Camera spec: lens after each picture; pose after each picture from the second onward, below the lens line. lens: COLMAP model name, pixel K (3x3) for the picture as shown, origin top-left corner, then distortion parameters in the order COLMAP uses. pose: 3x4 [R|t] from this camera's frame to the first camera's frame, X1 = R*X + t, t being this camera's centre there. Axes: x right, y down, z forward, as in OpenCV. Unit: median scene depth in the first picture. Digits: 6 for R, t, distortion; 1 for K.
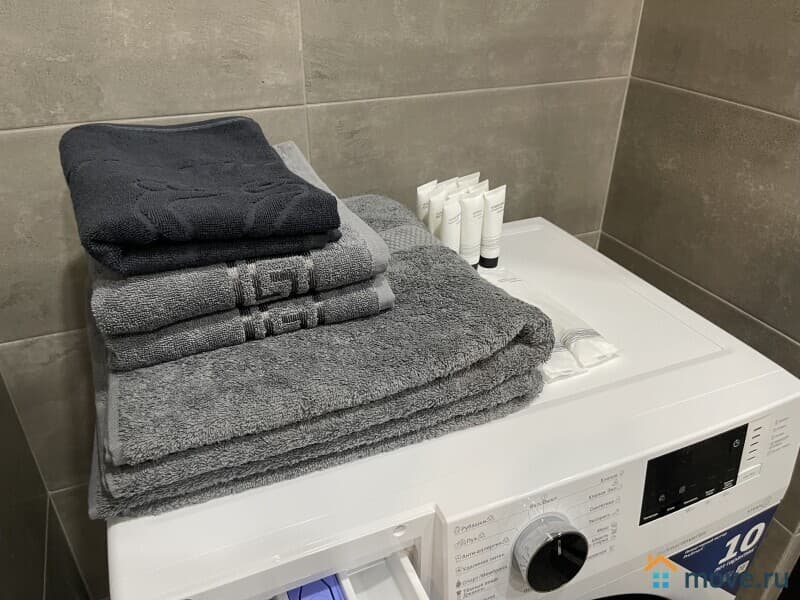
lens RADIAL K [[609.5, 0, 403.9], [0, 609.5, 299.6], [0, 0, 1]] dist [0.059688, -0.057759]
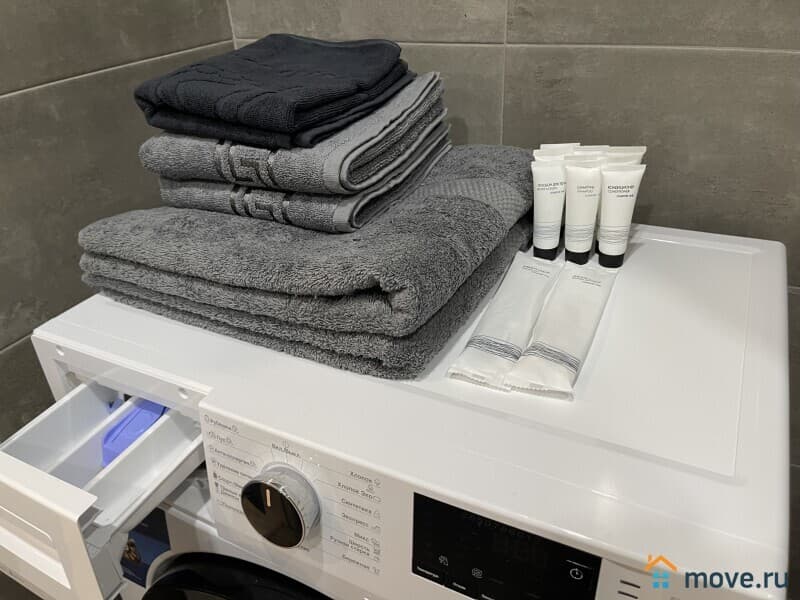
lens RADIAL K [[609.5, 0, 400.8], [0, 609.5, 299.5], [0, 0, 1]] dist [0.059688, -0.057759]
pose [[0.638932, 0.356857, -0.681483, 0.567256], [-0.337546, 0.926108, 0.168485, -0.061212], [0.691252, 0.122382, 0.712175, 0.277574]]
